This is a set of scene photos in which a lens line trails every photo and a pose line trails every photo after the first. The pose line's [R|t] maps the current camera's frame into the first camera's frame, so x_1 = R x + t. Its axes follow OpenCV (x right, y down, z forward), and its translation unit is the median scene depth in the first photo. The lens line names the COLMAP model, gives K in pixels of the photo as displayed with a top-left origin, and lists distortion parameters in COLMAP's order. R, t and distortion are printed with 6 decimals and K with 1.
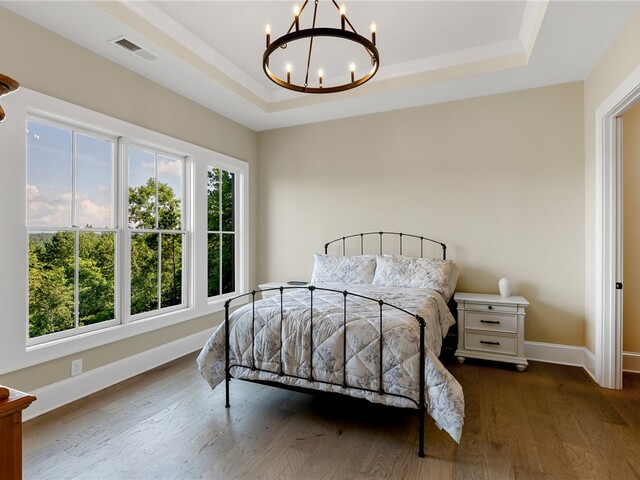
lens RADIAL K [[326.4, 0, 321.4], [0, 326.4, 236.2], [0, 0, 1]] dist [-0.007072, 0.000645]
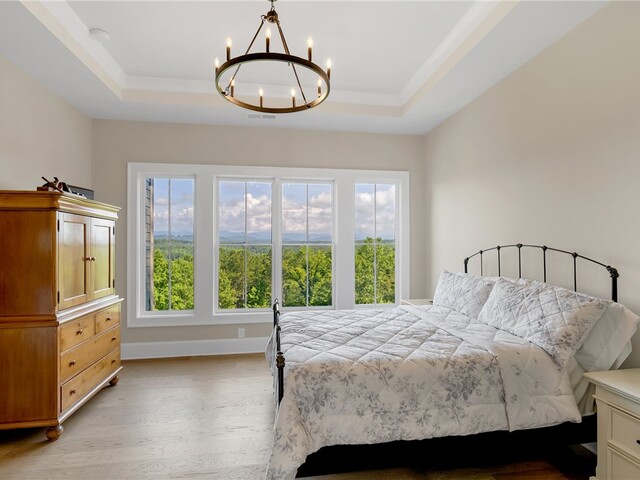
lens RADIAL K [[326.4, 0, 319.4], [0, 326.4, 243.3], [0, 0, 1]] dist [-0.007072, 0.000645]
pose [[0.541704, -0.006727, -0.840543, 0.529228], [0.006615, 0.999971, -0.003740, -0.014944], [0.840544, -0.003535, 0.541732, 0.316470]]
